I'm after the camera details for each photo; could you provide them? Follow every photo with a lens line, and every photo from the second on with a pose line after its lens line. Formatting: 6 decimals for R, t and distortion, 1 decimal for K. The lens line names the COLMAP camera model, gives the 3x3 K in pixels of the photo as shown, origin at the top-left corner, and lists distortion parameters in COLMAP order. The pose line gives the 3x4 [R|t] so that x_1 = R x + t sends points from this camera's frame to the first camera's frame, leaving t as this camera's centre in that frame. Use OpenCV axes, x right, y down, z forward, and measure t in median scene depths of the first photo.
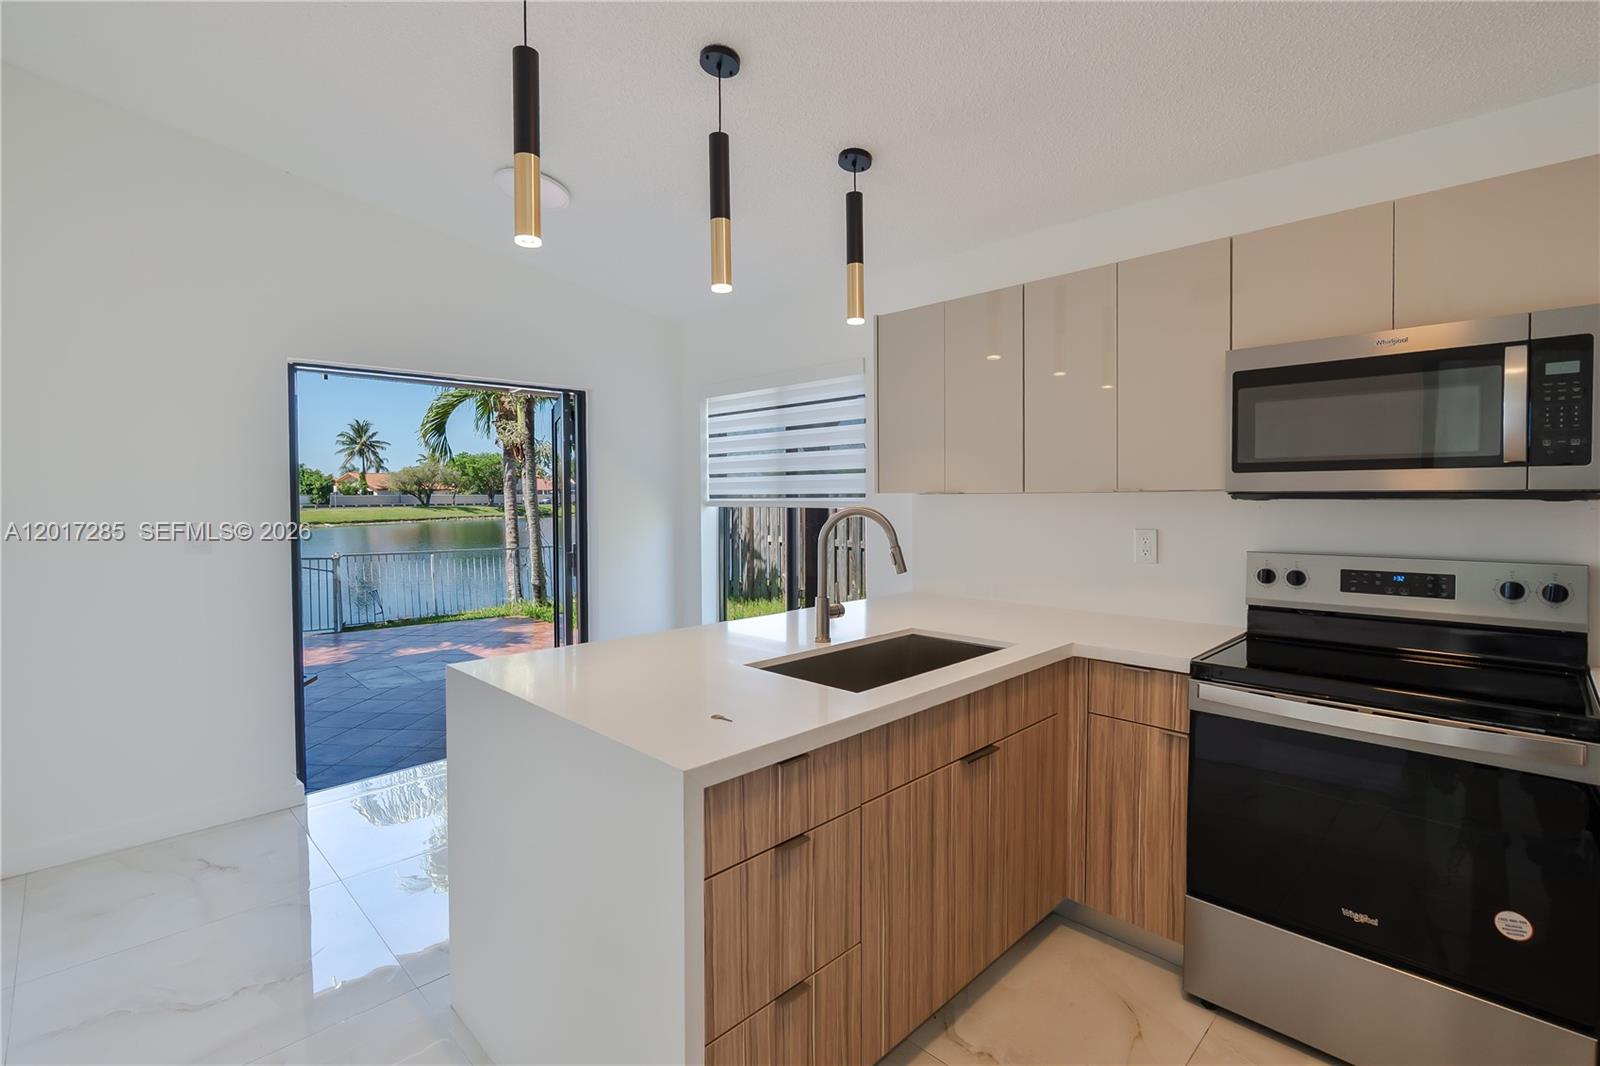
lens RADIAL K [[733.4, 0, 791.8], [0, 733.4, 518.0], [0, 0, 1]] dist [-0.010617, 0.002122]
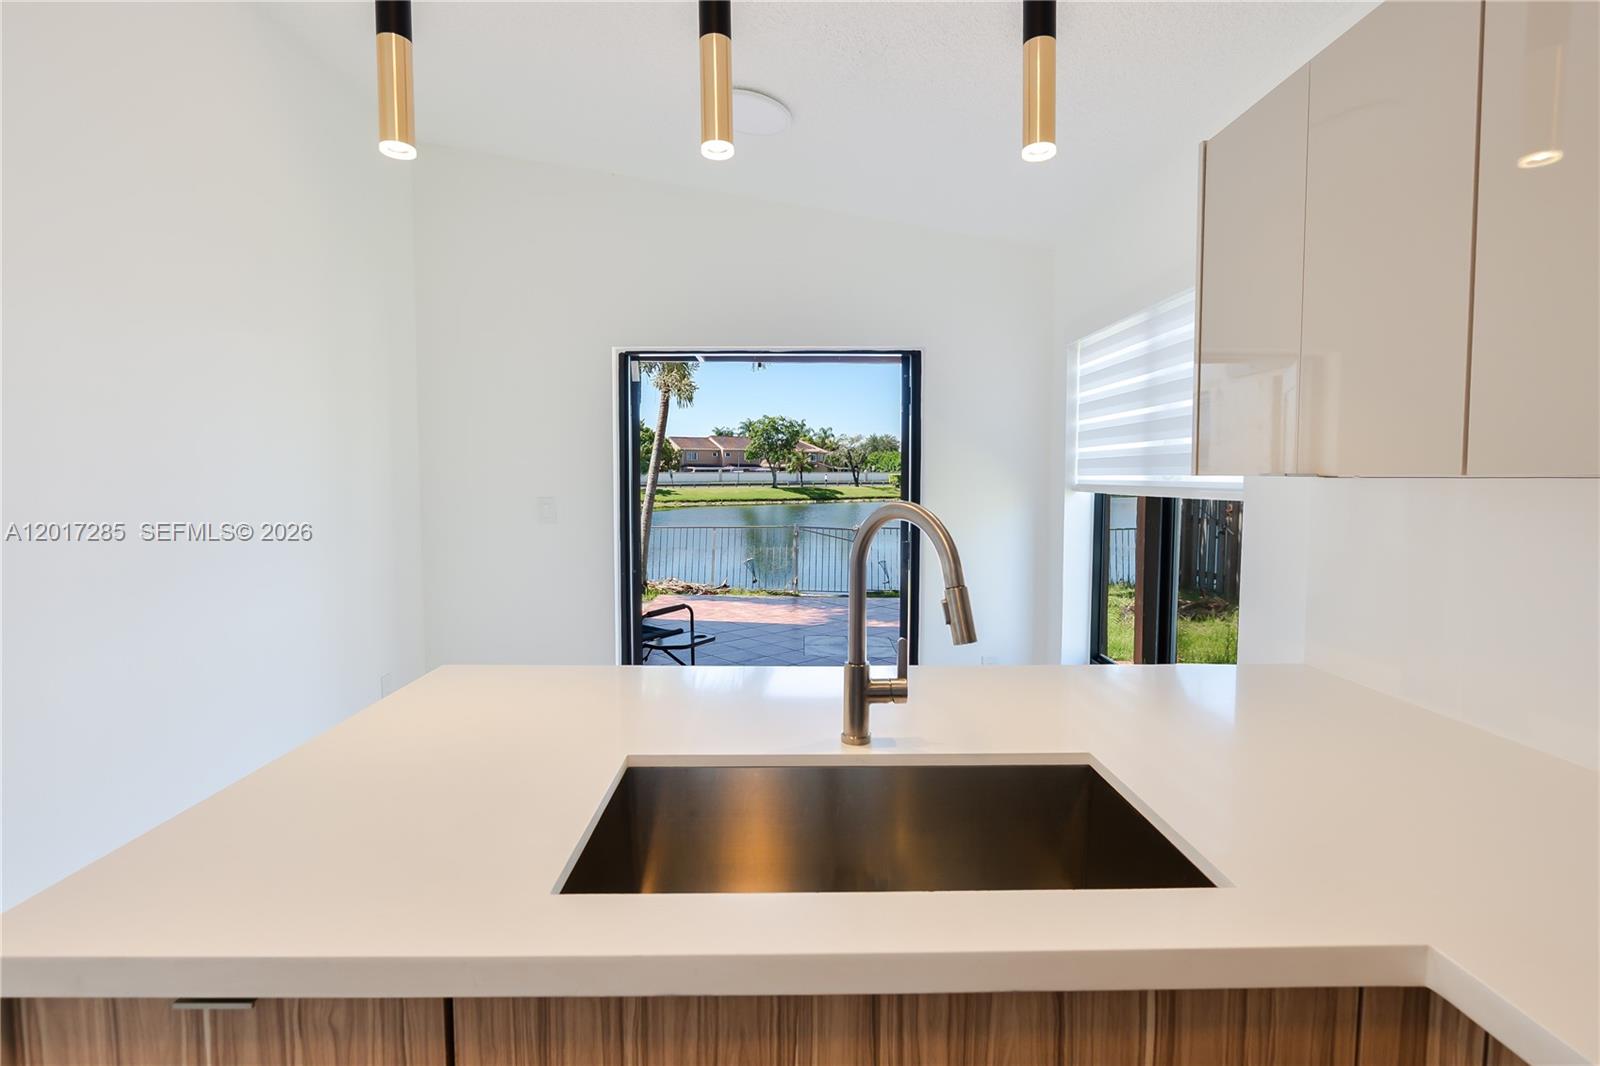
lens RADIAL K [[733.4, 0, 794.4], [0, 733.4, 513.5], [0, 0, 1]] dist [-0.010617, 0.002122]
pose [[0.719472, 0.043475, -0.693159, 0.399441], [-0.027932, 0.999043, 0.033668, -0.022038], [0.693960, -0.004862, 0.719998, 0.587958]]
